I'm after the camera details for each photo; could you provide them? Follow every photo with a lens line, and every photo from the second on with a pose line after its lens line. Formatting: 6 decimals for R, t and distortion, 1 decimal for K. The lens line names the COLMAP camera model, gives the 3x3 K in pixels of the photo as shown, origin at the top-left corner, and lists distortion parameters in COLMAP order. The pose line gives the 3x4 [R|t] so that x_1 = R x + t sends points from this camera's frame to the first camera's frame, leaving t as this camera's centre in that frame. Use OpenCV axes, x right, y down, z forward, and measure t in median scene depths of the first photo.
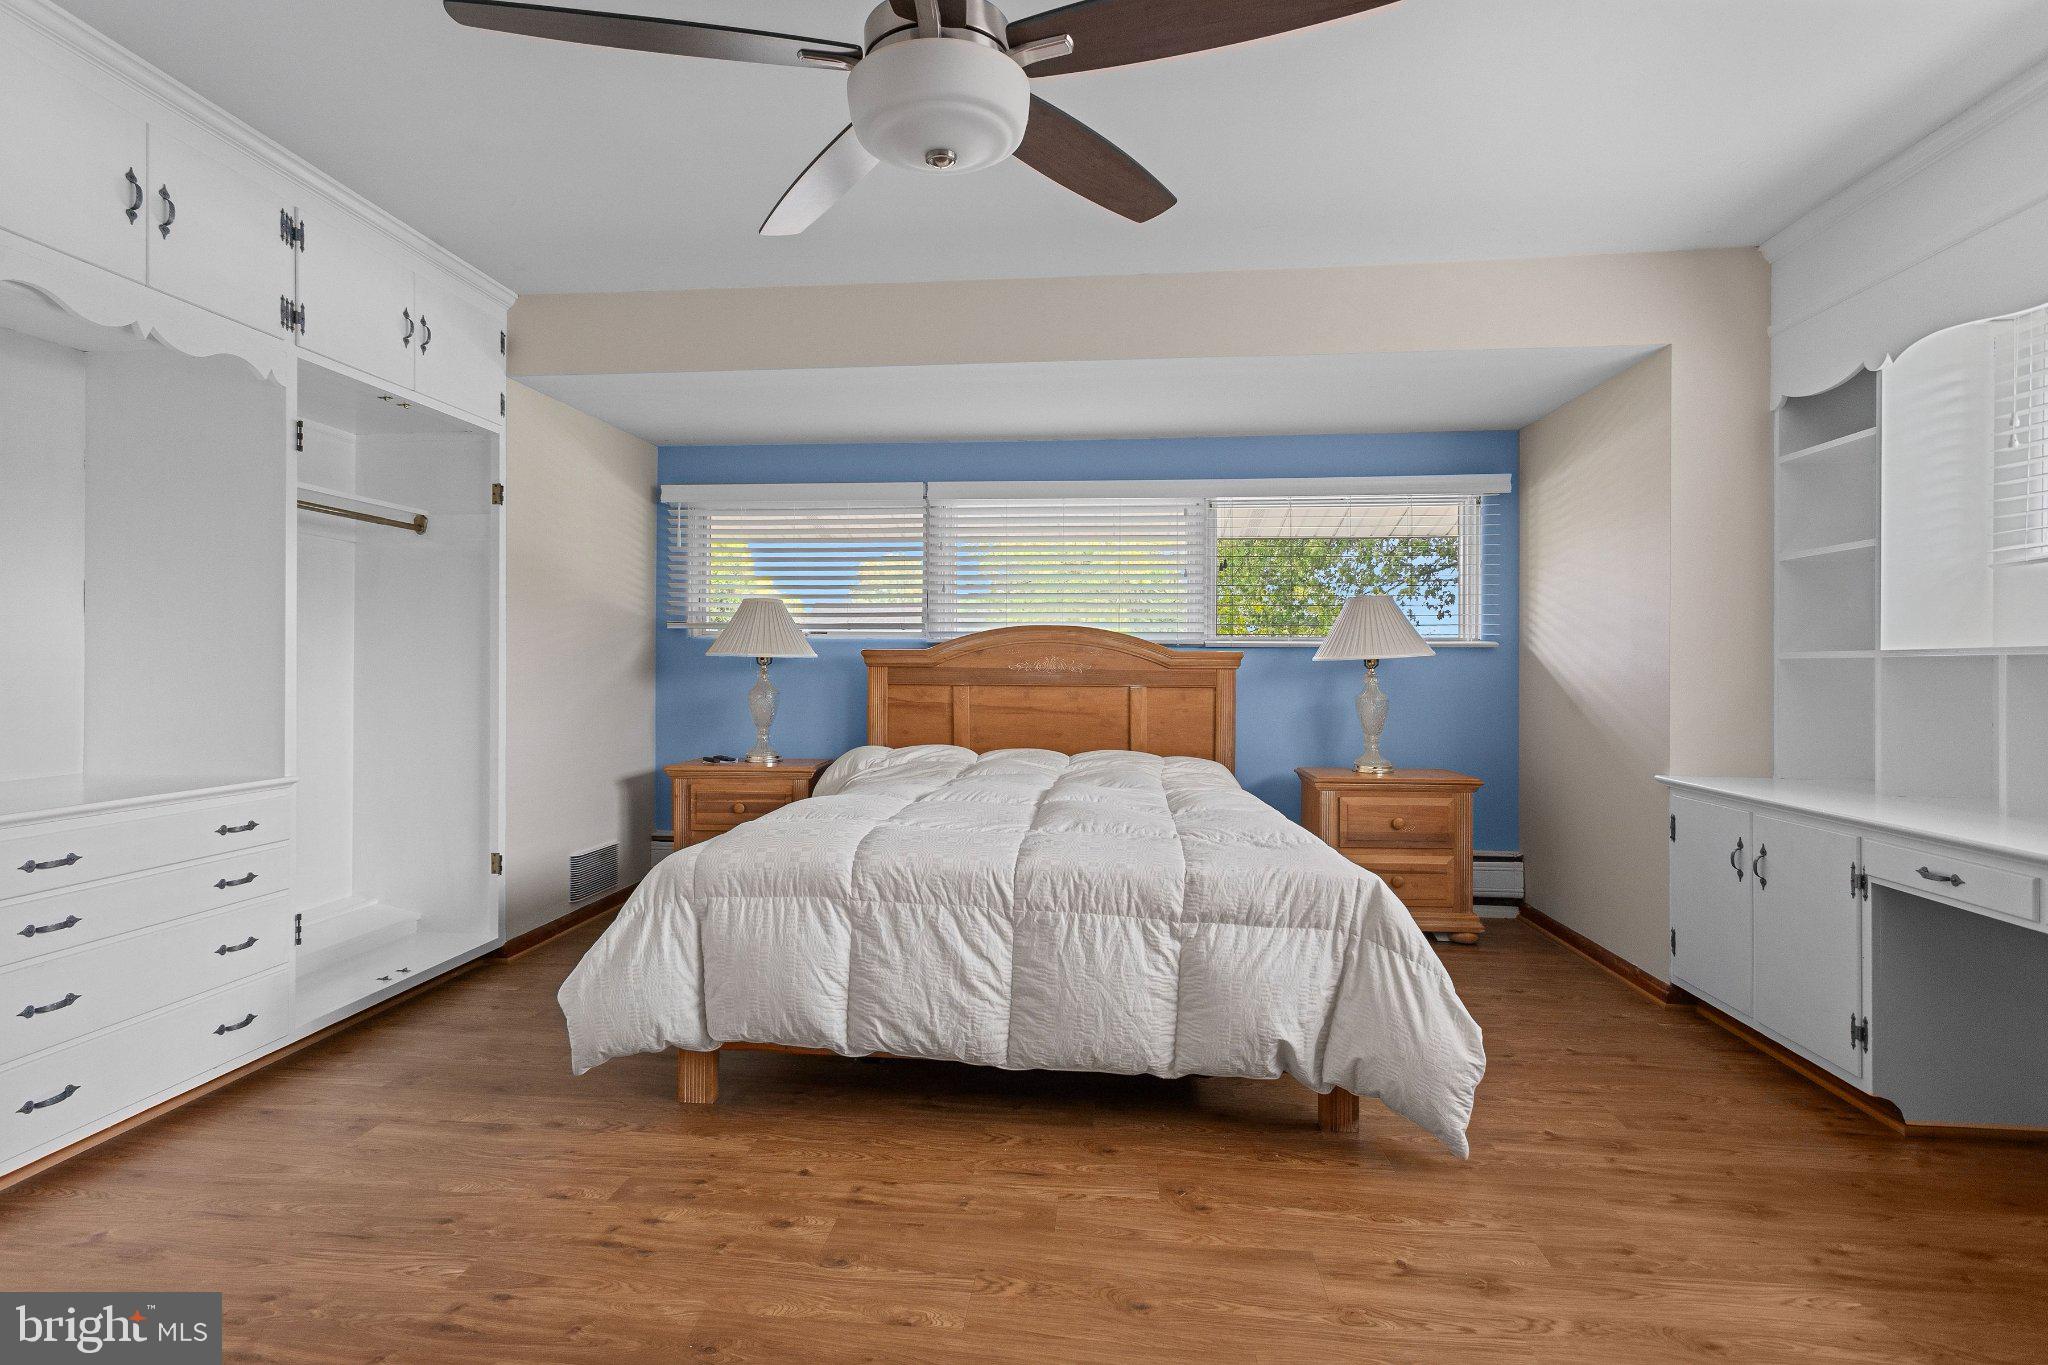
lens RADIAL K [[1004.1, 0, 1012.4], [0, 1004.1, 669.4], [0, 0, 1]] dist [-0.002360, 0.002354]
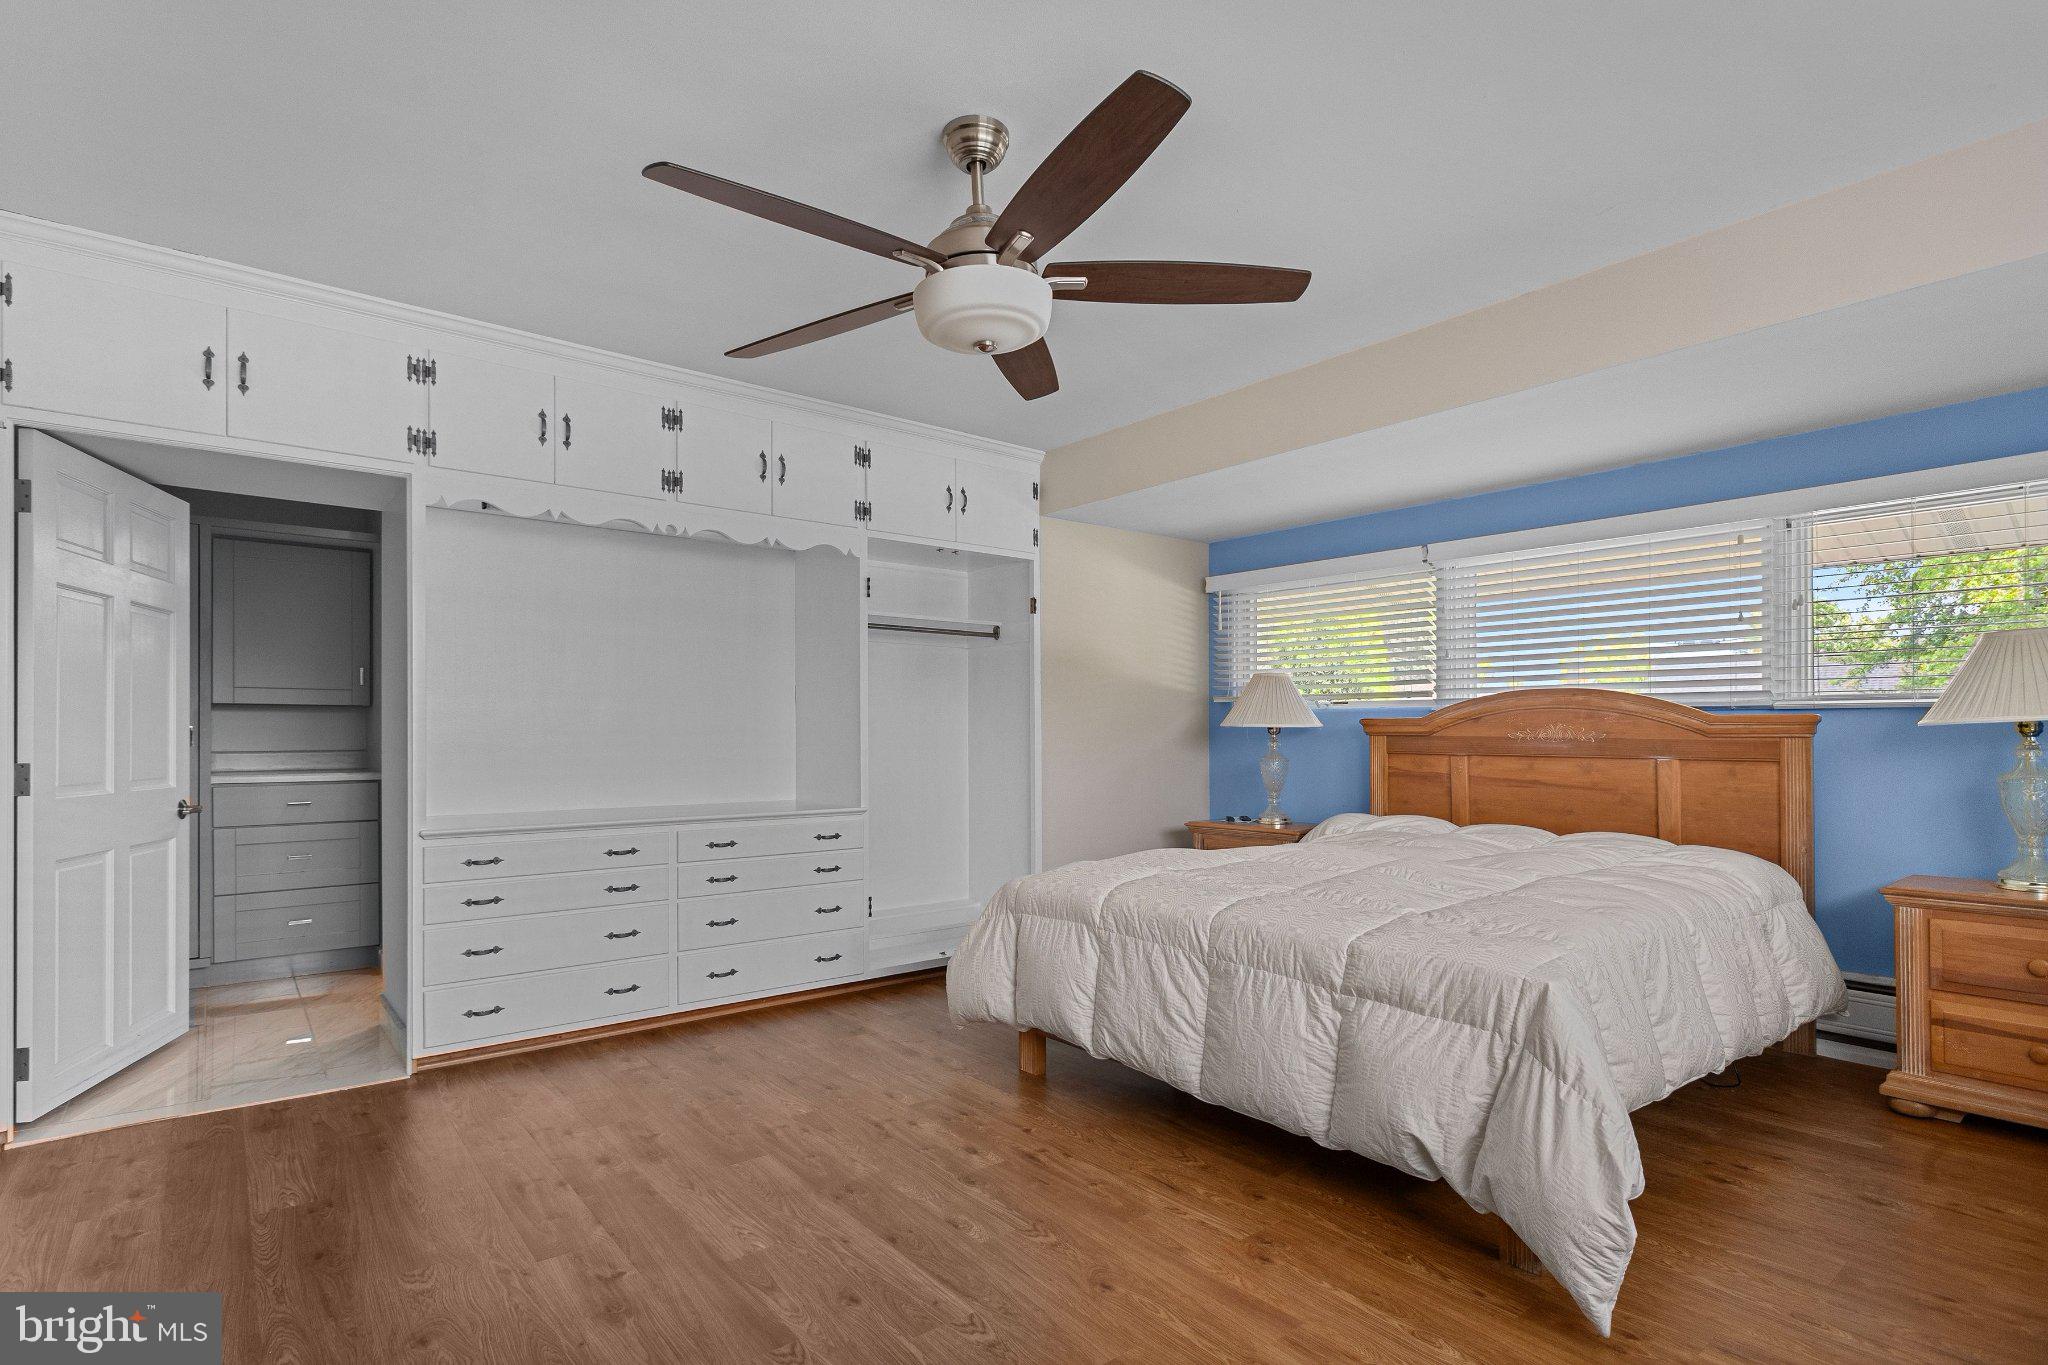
lens RADIAL K [[1004.1, 0, 1016.8], [0, 1004.1, 734.5], [0, 0, 1]] dist [-0.002360, 0.002354]
pose [[0.710626, -0.002795, -0.703564, 0.545152], [0.000069, 0.999992, -0.003903, 0.000344], [0.703570, 0.002726, 0.710621, 0.061709]]
